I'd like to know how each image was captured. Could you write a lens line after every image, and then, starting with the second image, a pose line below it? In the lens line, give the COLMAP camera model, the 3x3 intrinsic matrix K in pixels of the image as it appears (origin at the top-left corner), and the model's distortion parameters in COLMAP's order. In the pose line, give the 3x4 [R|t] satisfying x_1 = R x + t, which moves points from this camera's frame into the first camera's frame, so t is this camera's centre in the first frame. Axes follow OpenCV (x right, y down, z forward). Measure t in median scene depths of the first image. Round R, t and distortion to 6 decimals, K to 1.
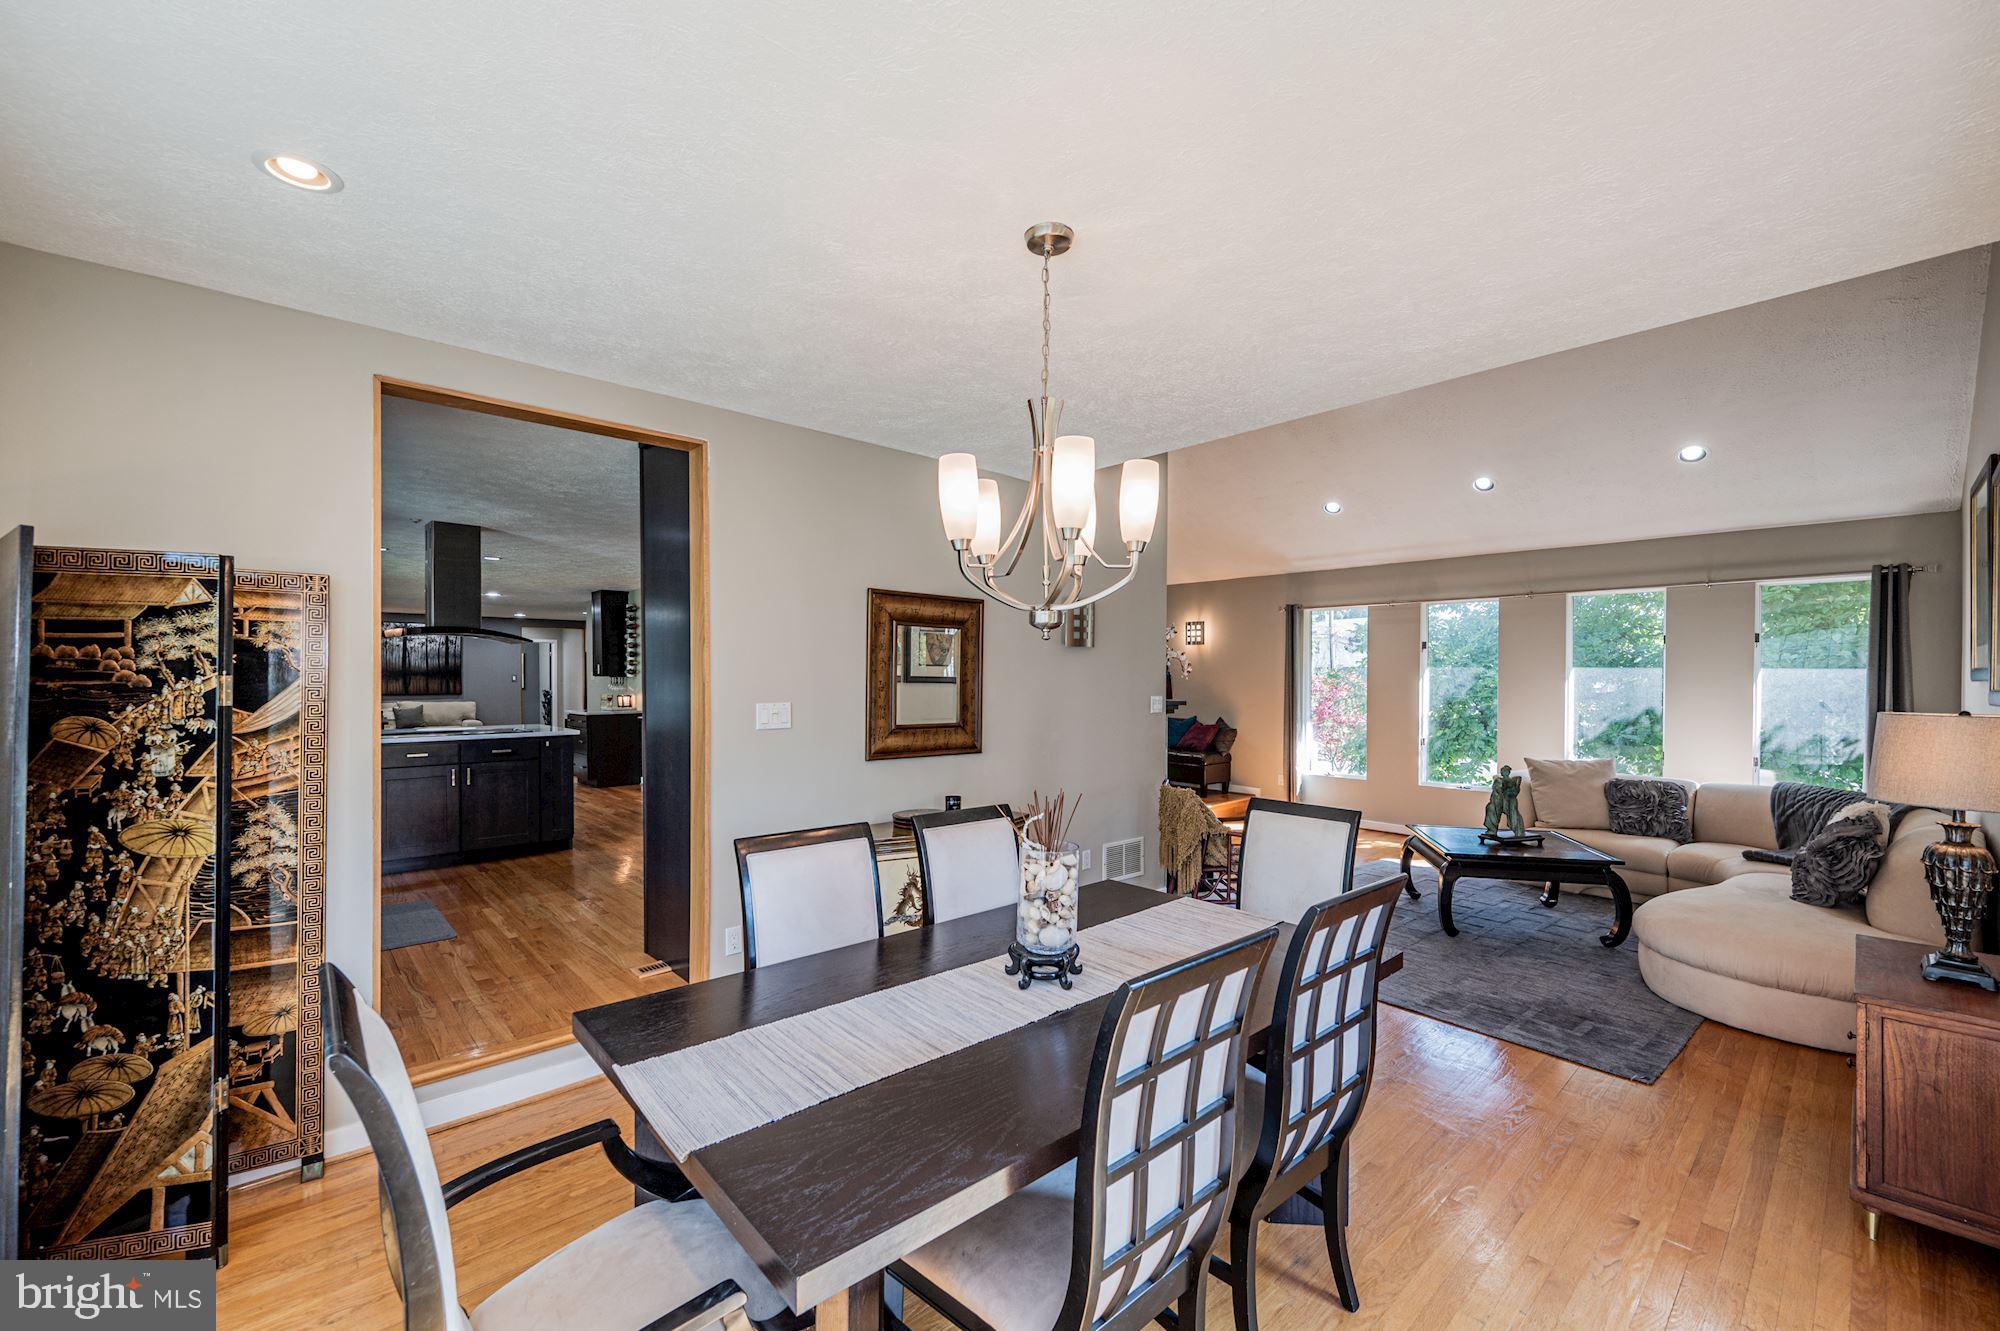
lens RADIAL K [[810.2, 0, 1012.2], [0, 810.2, 680.2], [0, 0, 1]] dist [-0.002087, 0.000822]
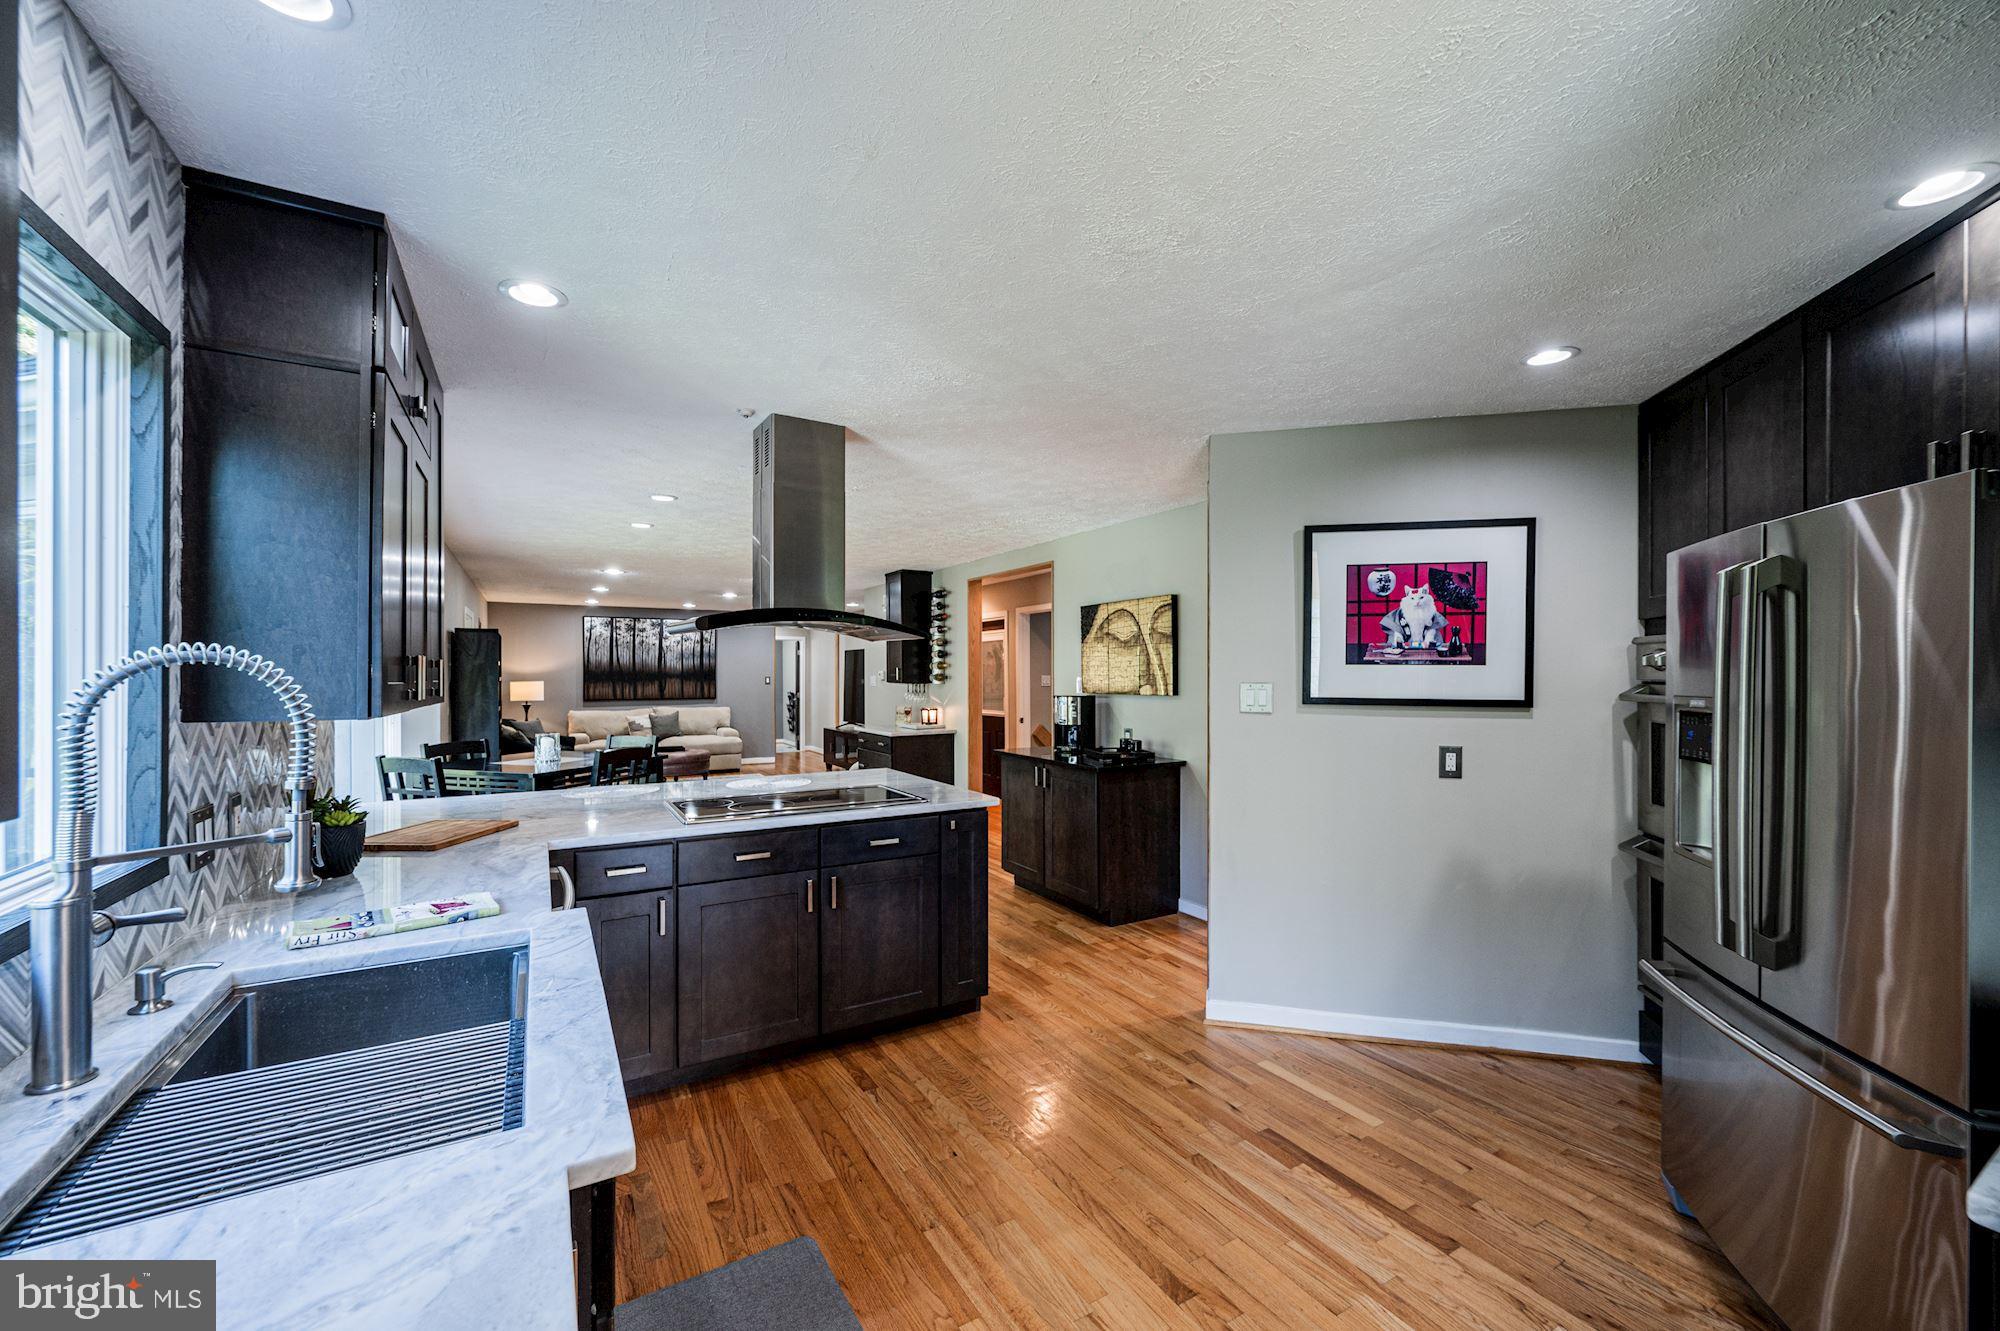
lens RADIAL K [[810.2, 0, 1007.0], [0, 810.2, 671.6], [0, 0, 1]] dist [-0.002087, 0.000822]
pose [[0.976629, 0.001617, -0.214924, -0.247353], [-0.002765, 0.999983, -0.005041, -0.012307], [0.214912, 0.005517, 0.976618, 0.280671]]
